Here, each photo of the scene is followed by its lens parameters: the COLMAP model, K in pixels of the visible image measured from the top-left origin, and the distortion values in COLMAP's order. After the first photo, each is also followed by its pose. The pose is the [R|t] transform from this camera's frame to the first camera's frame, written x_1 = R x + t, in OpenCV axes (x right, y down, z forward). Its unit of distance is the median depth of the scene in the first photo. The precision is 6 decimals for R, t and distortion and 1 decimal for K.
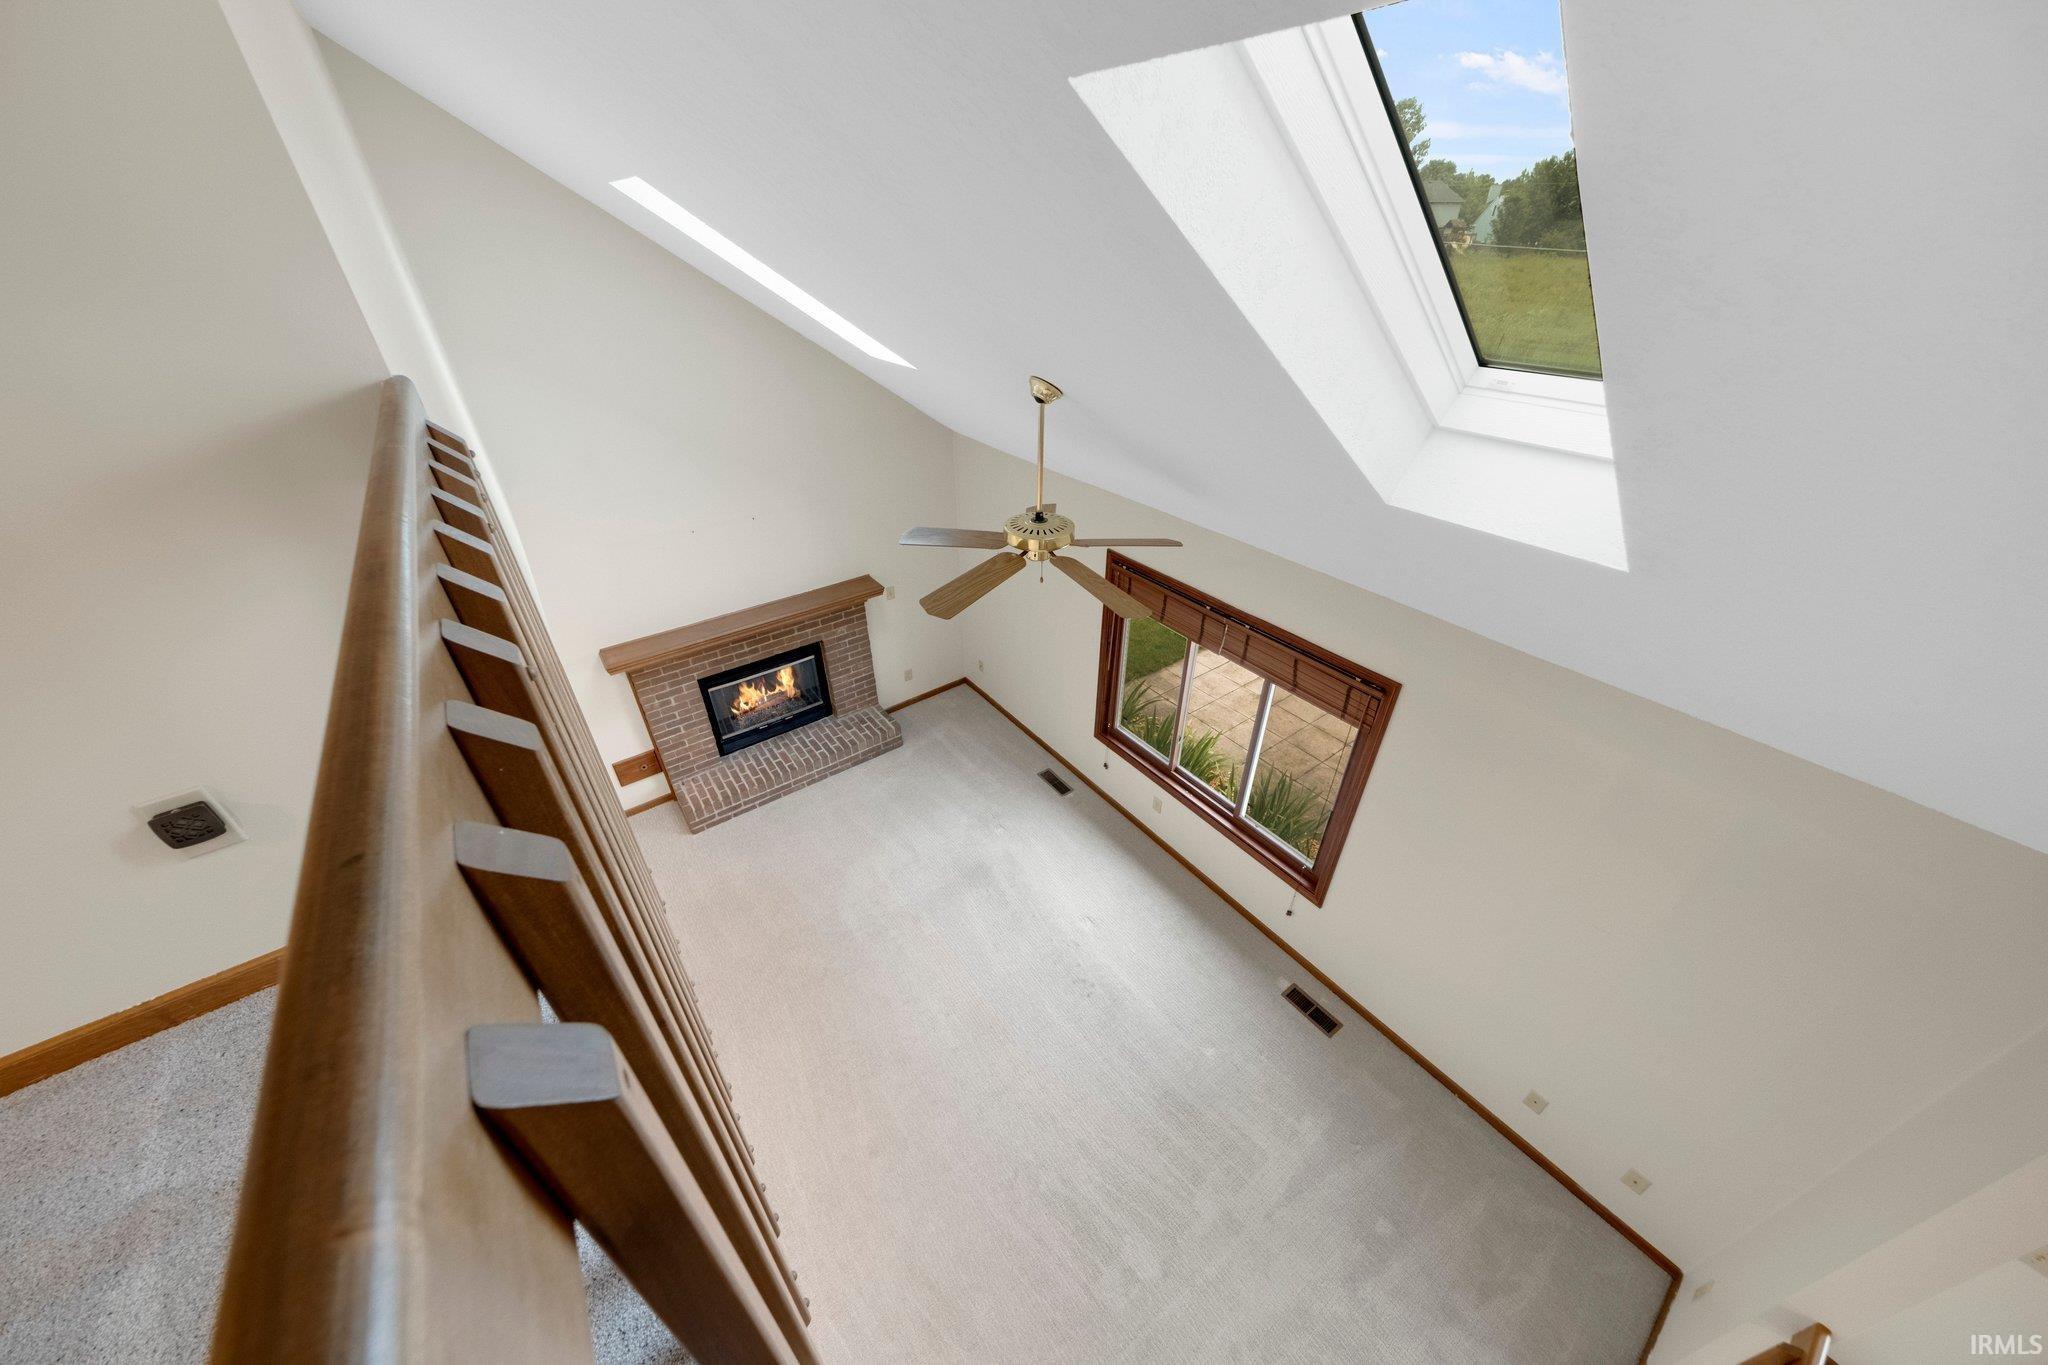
lens RADIAL K [[700.6, 0, 1015.3], [0, 700.6, 658.2], [0, 0, 1]] dist [-0.002316, -0.000102]
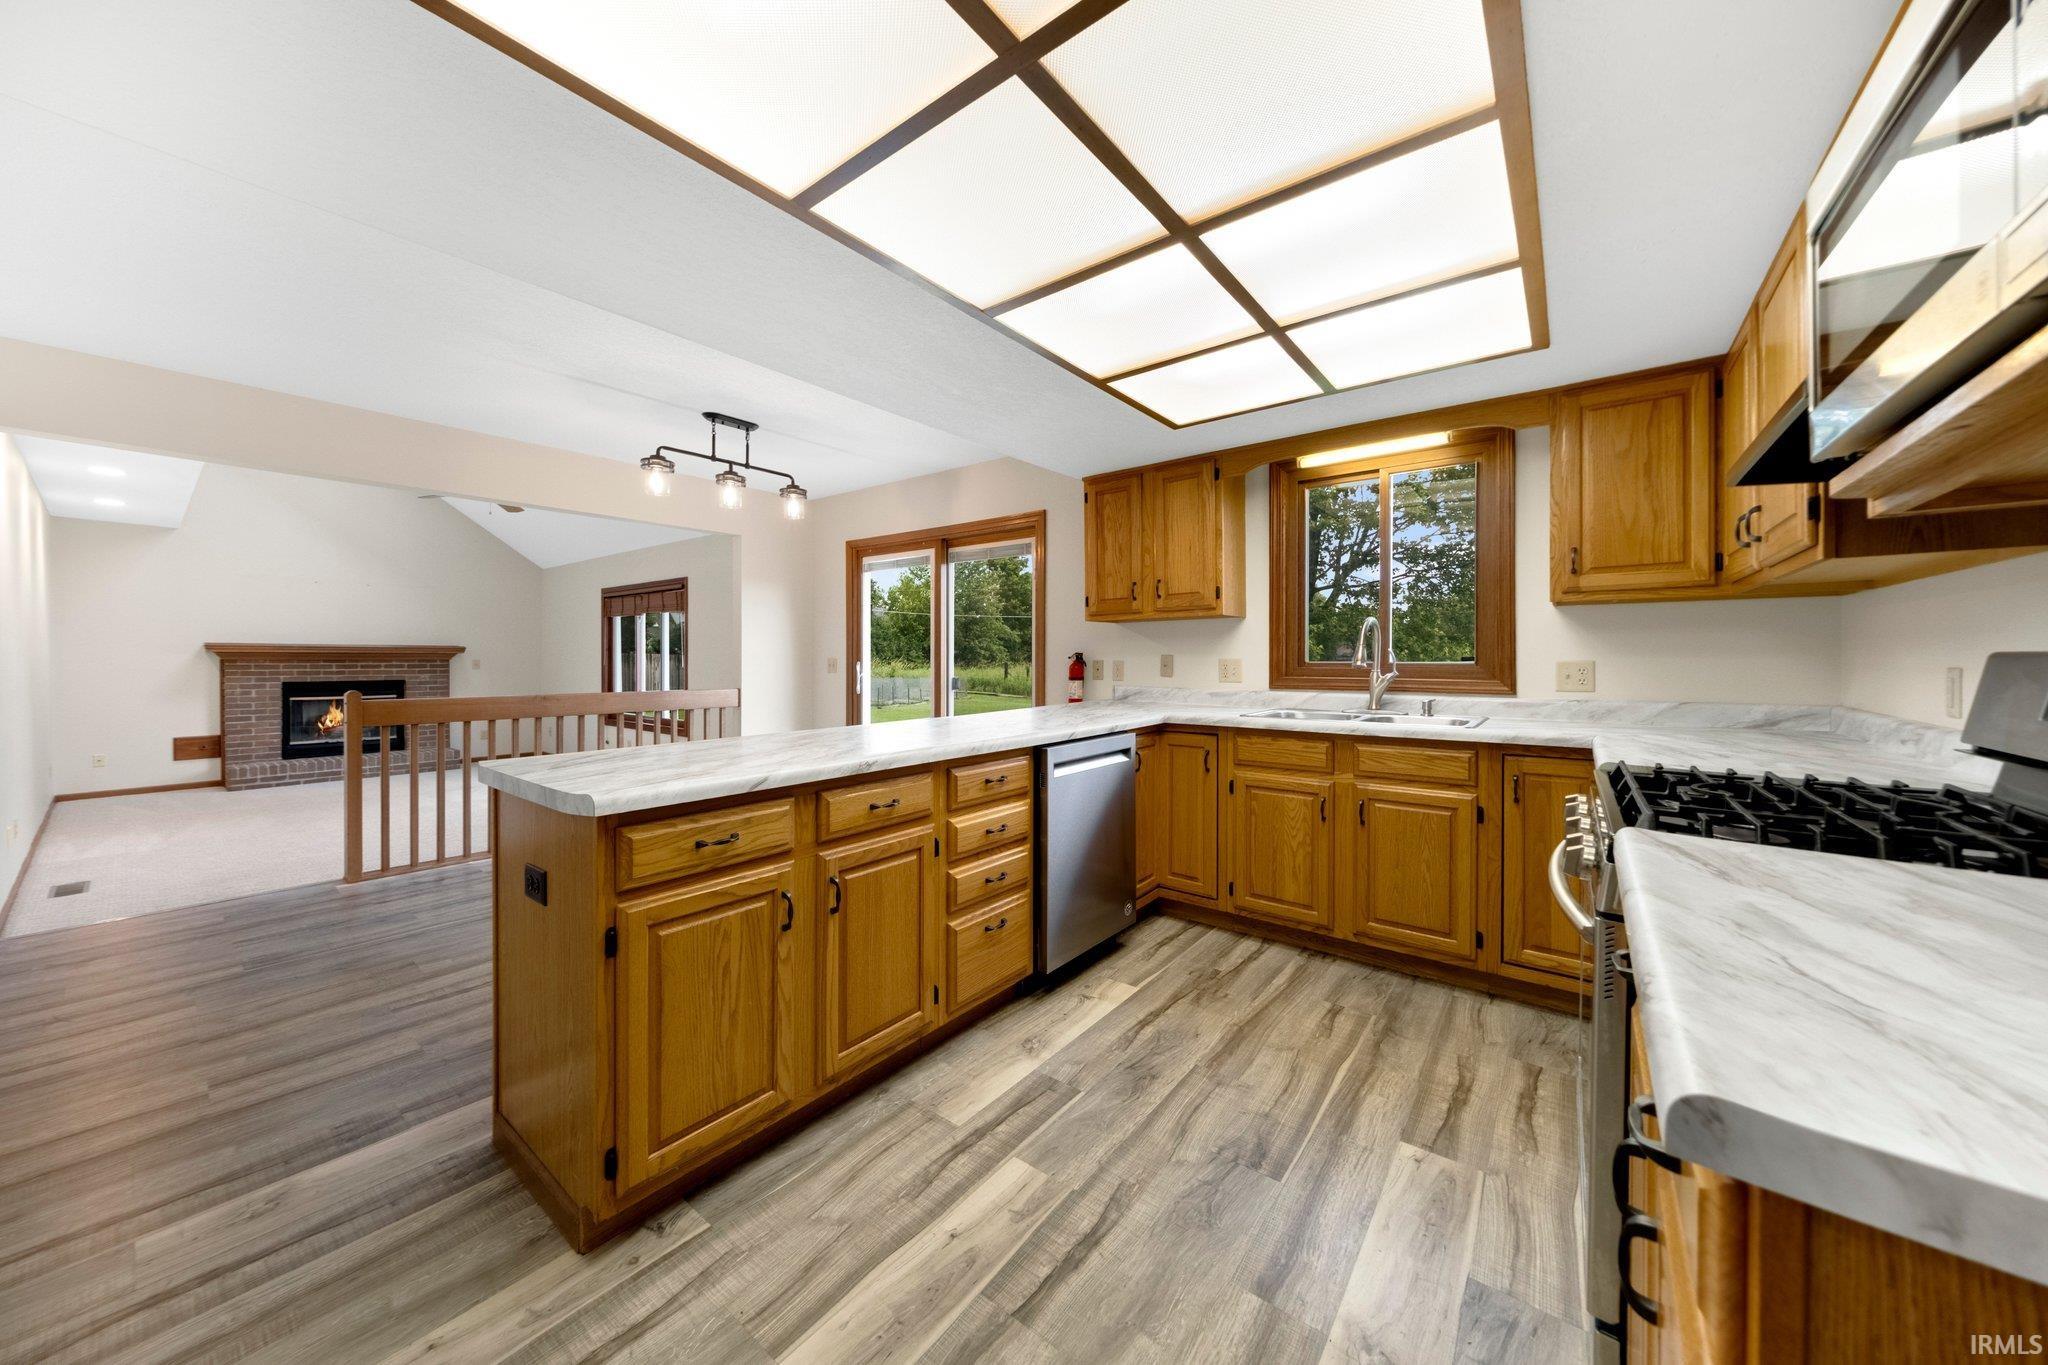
lens RADIAL K [[700.6, 0, 1015.3], [0, 700.6, 658.2], [0, 0, 1]] dist [-0.002316, -0.000102]
pose [[0.960744, 0.005547, 0.277381, 0.546857], [0.146021, 0.840005, -0.522560, 0.907498], [-0.235900, 0.542550, 0.806220, -0.476322]]
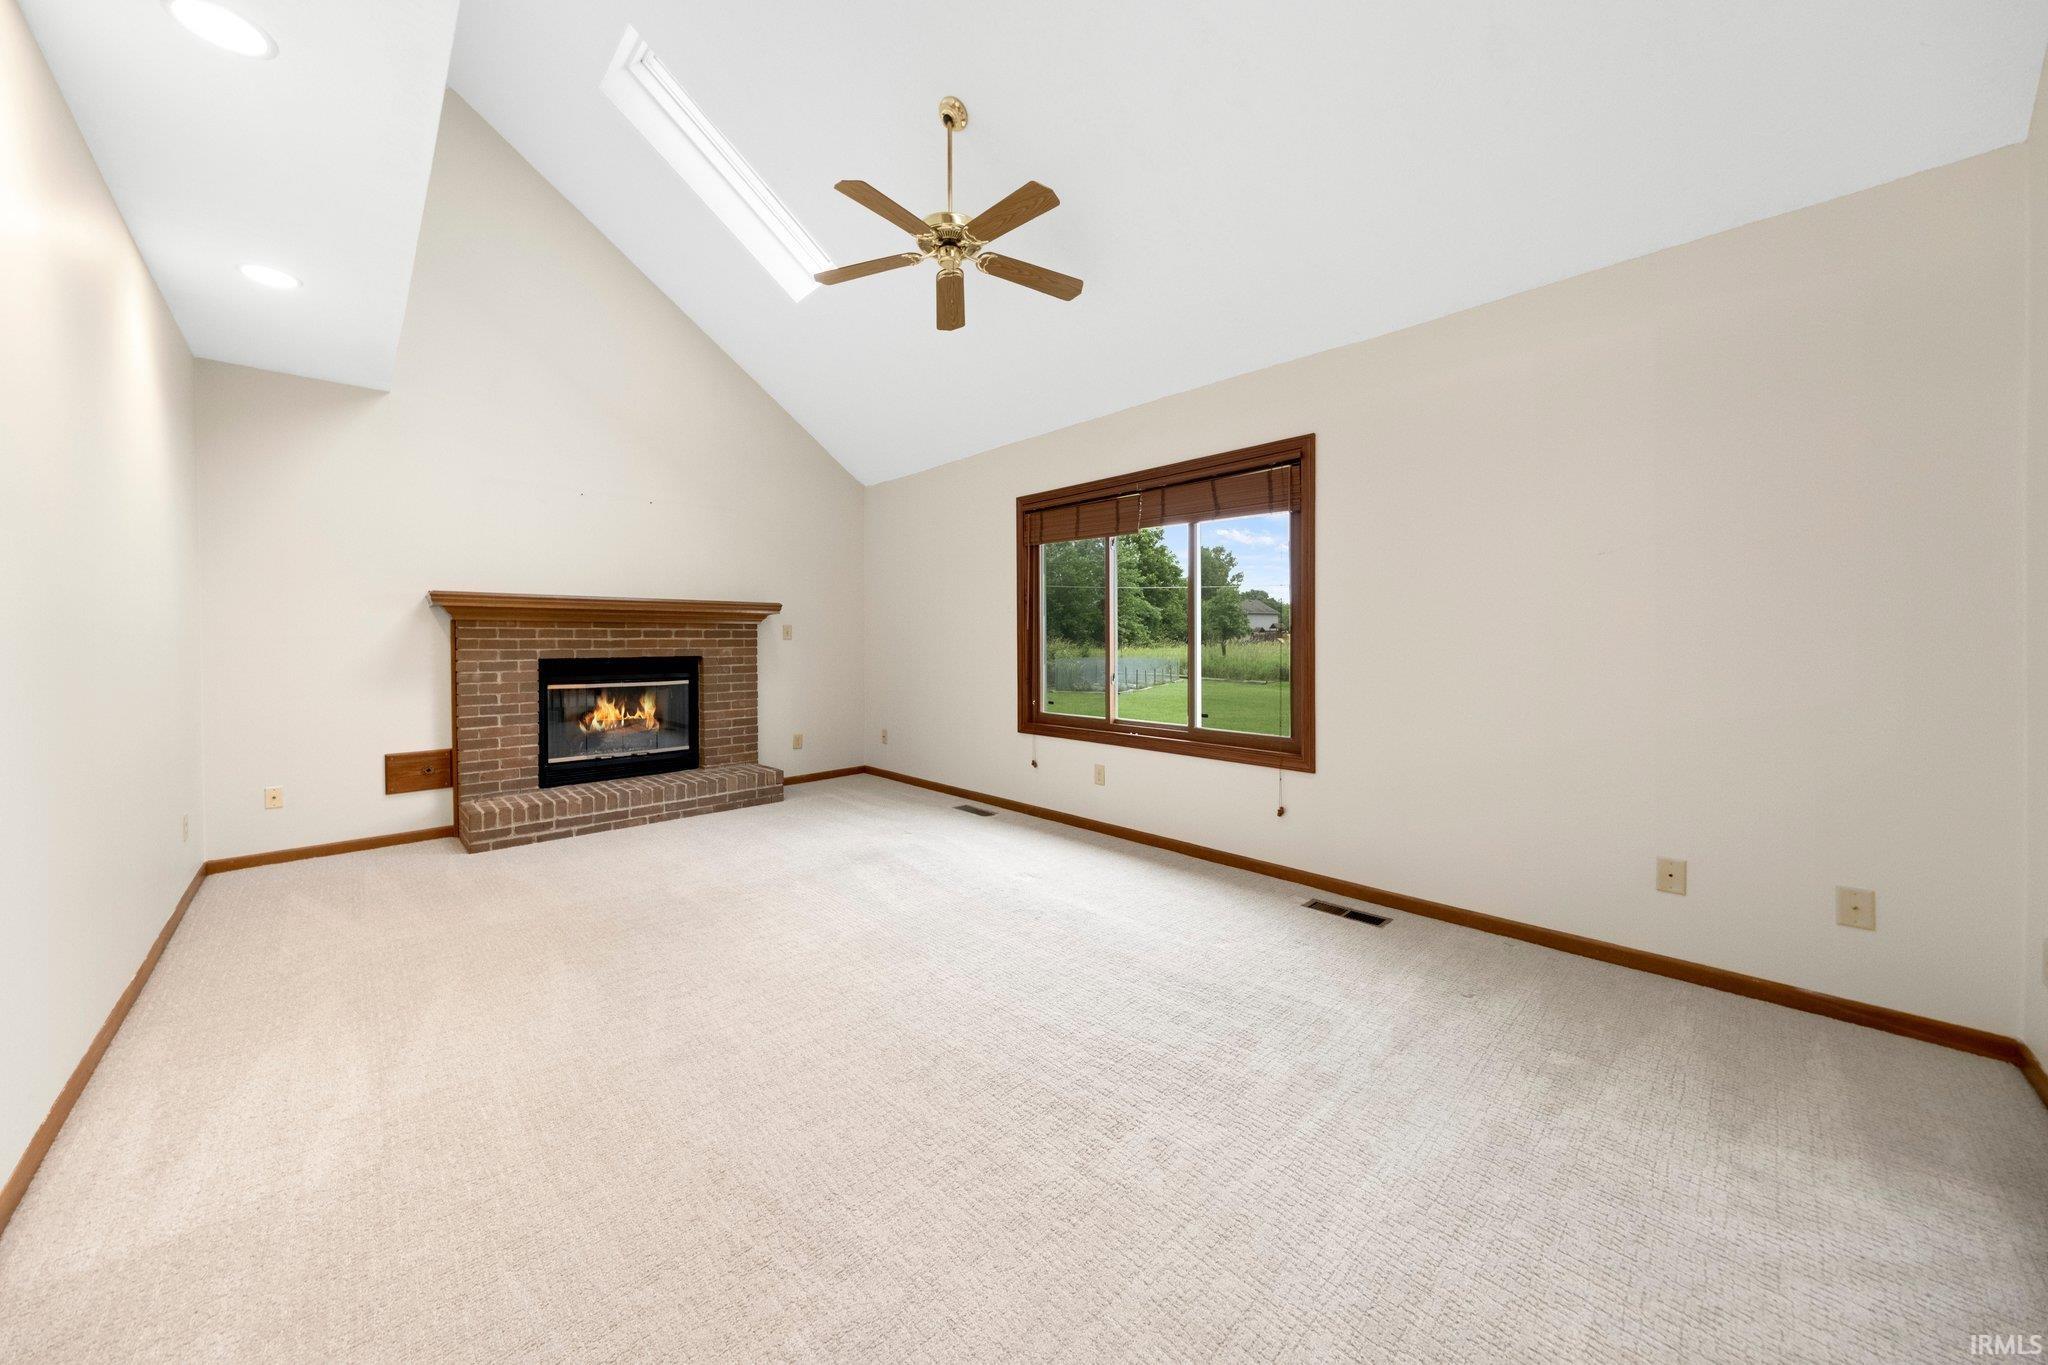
lens RADIAL K [[713.0, 0, 1013.1], [0, 713.0, 636.1], [0, 0, 1]] dist [-0.002412, 0.000001]
pose [[0.991303, -0.001051, 0.131597, -0.007941], [0.072839, 0.837218, -0.541997, 0.495104], [-0.109606, 0.546869, 0.830013, 0.217727]]
